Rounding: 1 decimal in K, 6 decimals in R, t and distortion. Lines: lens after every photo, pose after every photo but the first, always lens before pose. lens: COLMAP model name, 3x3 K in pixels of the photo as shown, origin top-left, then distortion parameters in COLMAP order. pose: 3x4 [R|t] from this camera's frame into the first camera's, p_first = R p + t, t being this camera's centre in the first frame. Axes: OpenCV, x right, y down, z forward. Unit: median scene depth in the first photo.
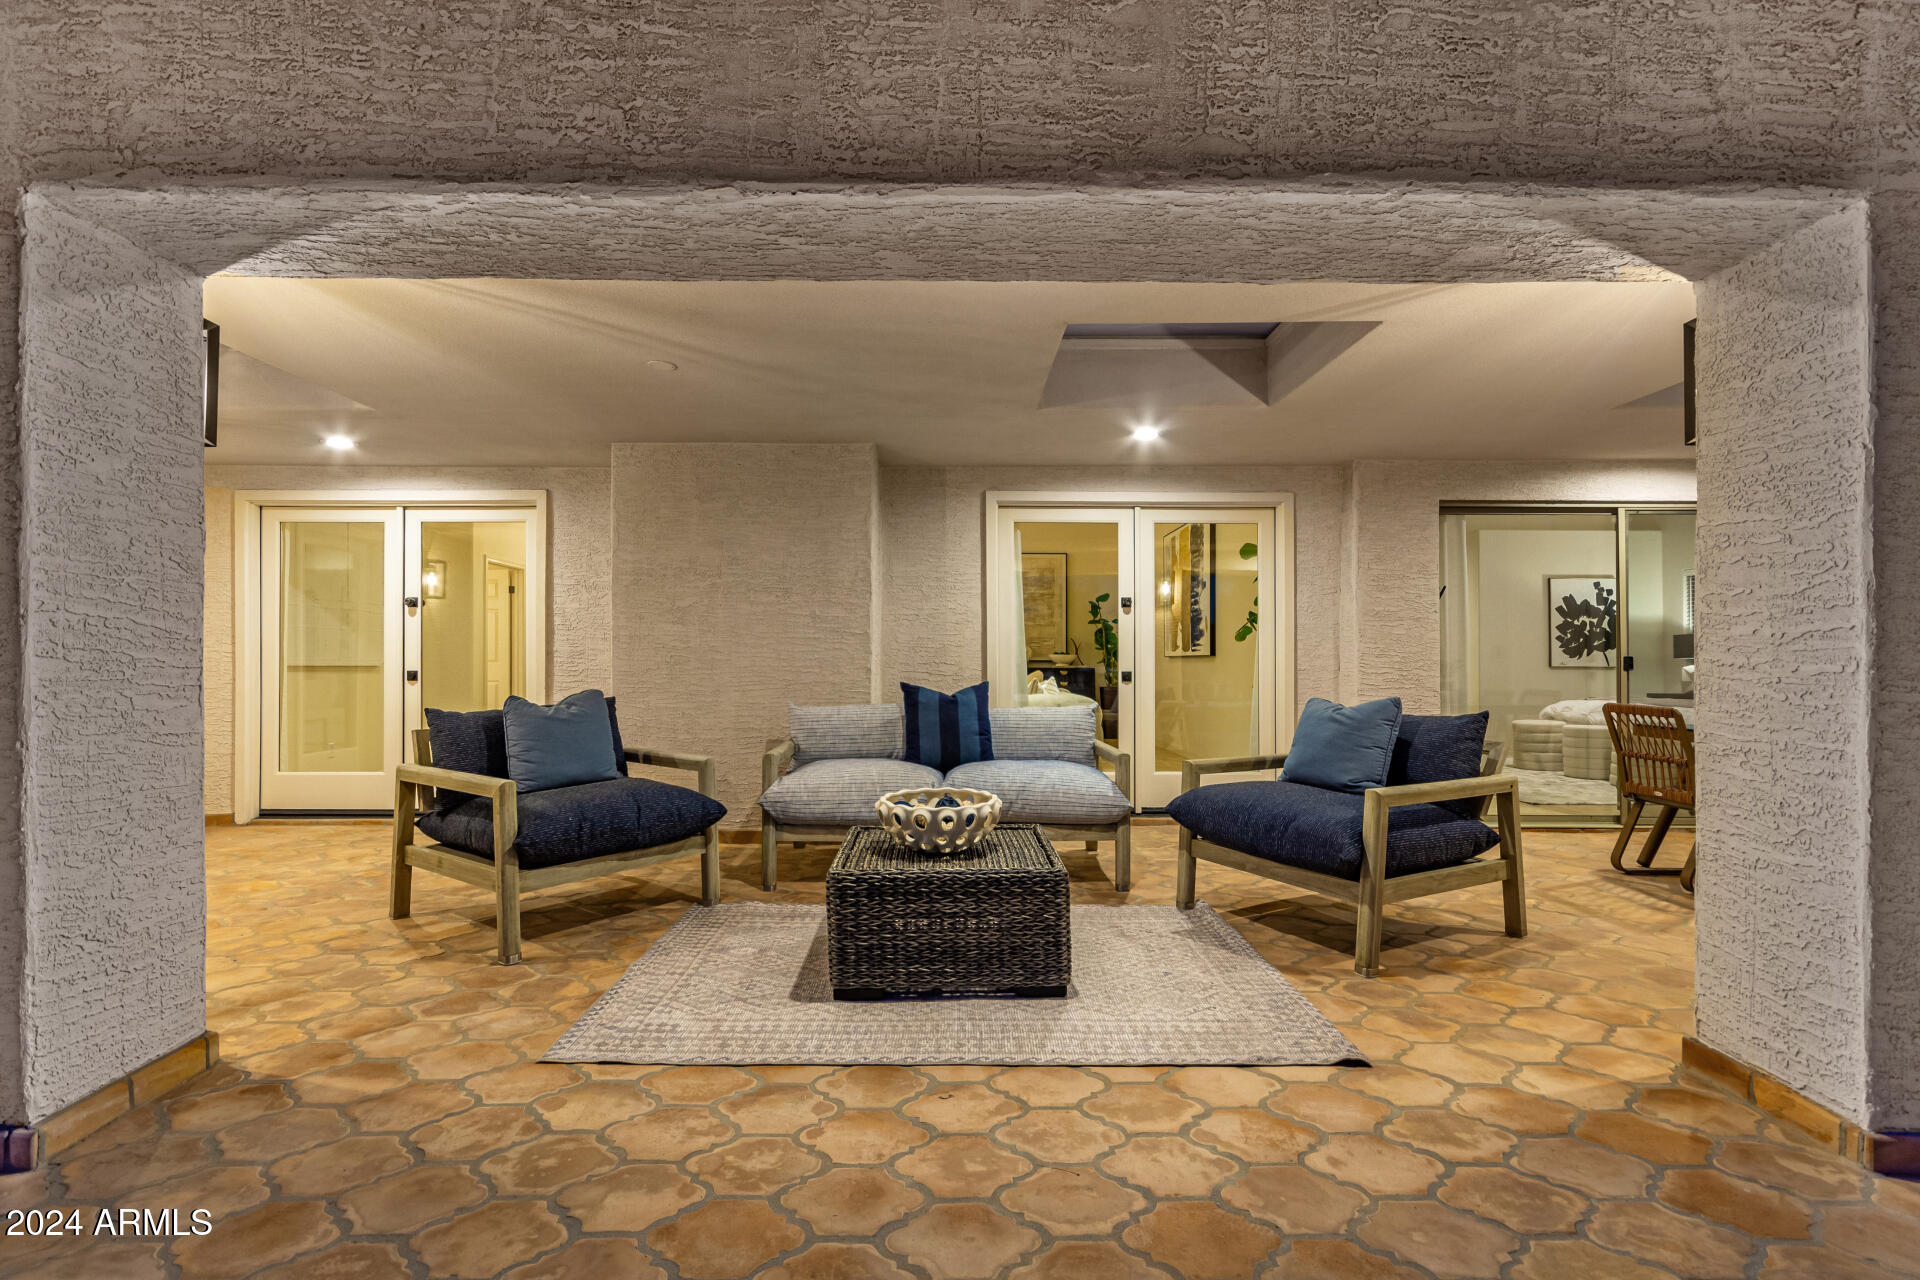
lens RADIAL K [[883.9, 0, 953.9], [0, 883.9, 648.5], [0, 0, 1]] dist [0.003230, -0.000493]
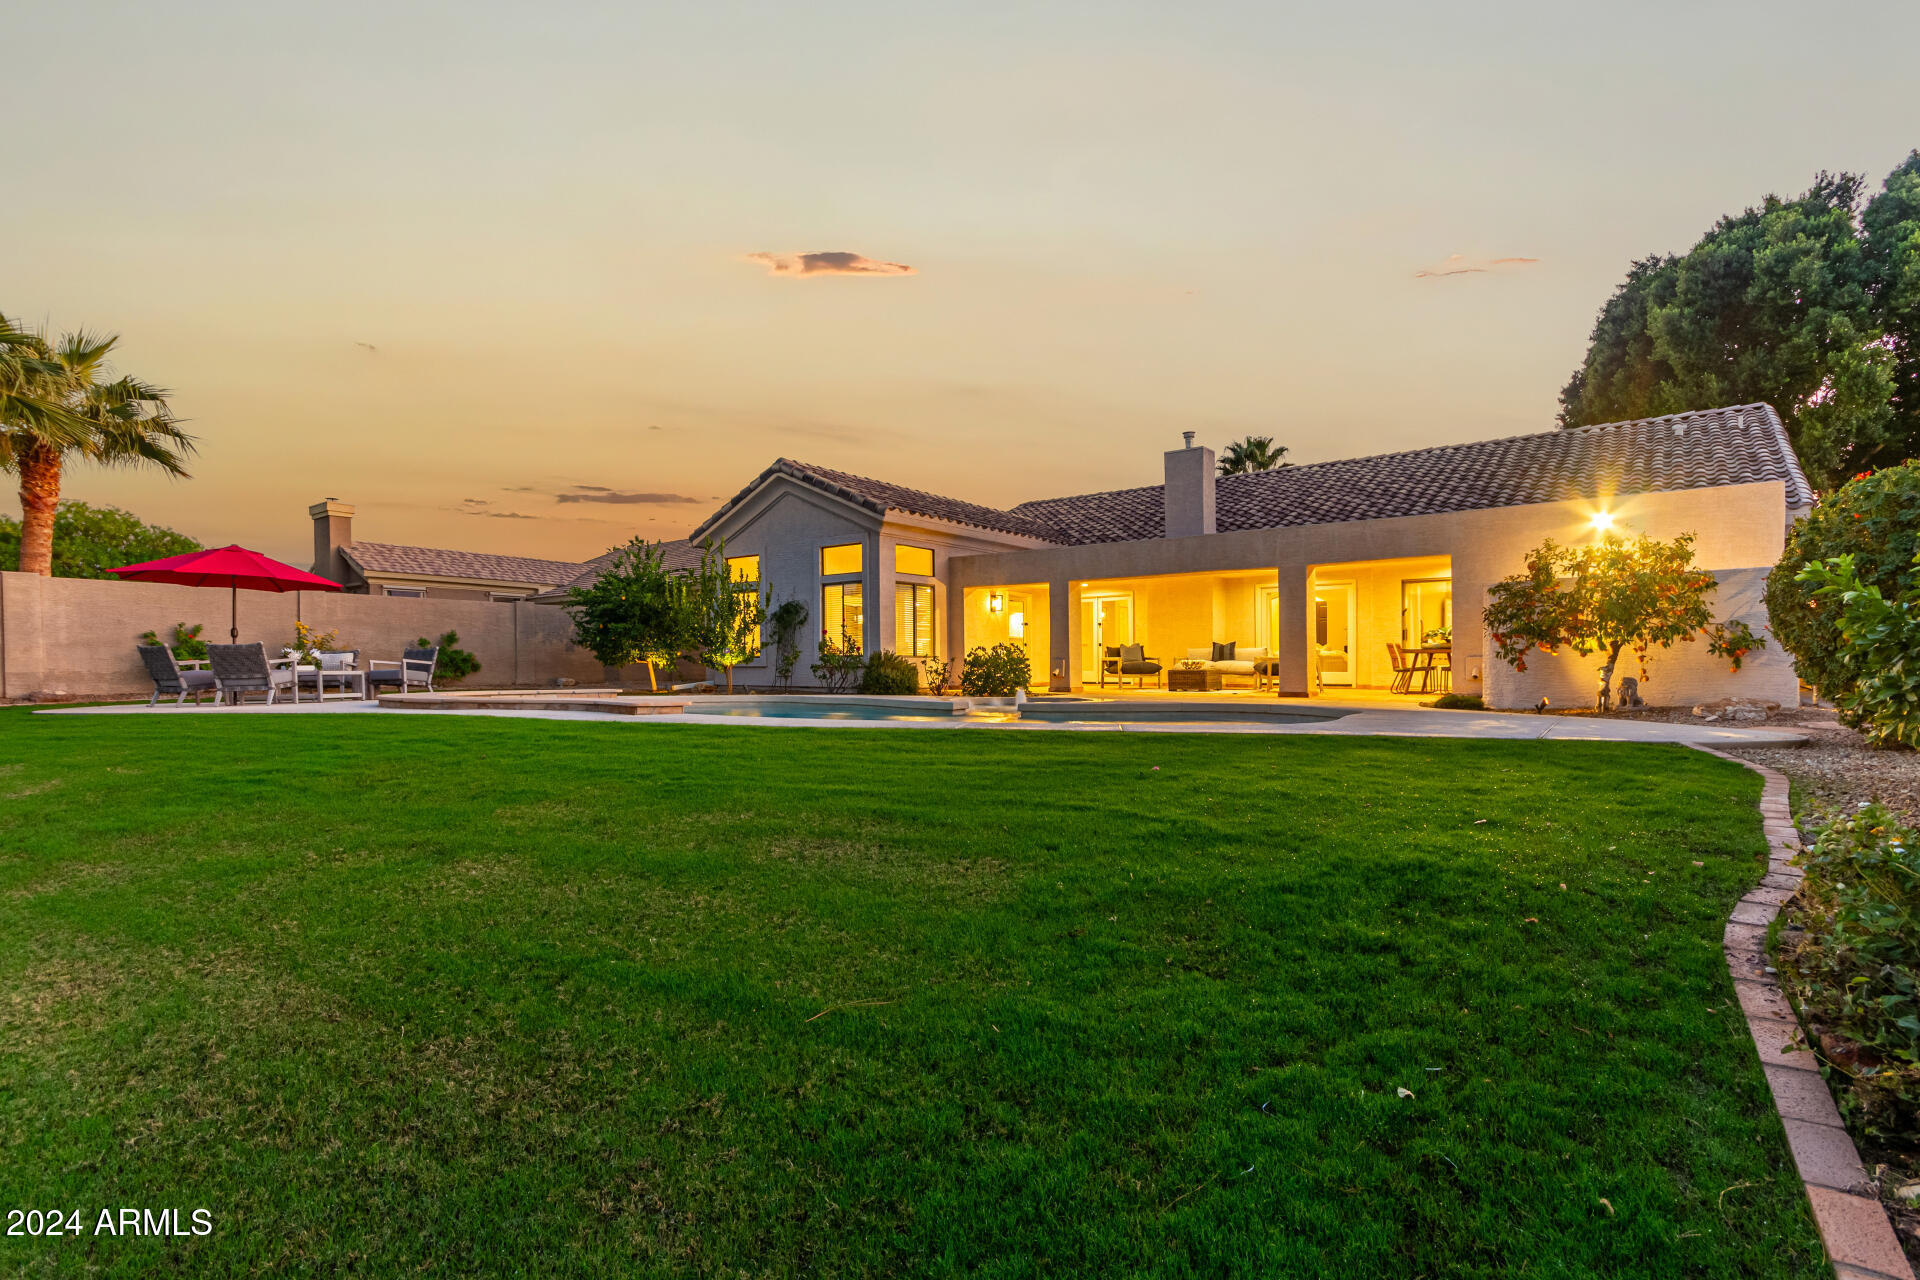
lens RADIAL K [[883.9, 0, 962.0], [0, 883.9, 651.1], [0, 0, 1]] dist [0.003230, -0.000493]
pose [[0.778449, -0.008595, -0.627649, 1.196395], [0.010516, 0.999944, -0.000651, 0.056858], [0.627620, -0.006093, 0.778496, -2.137110]]
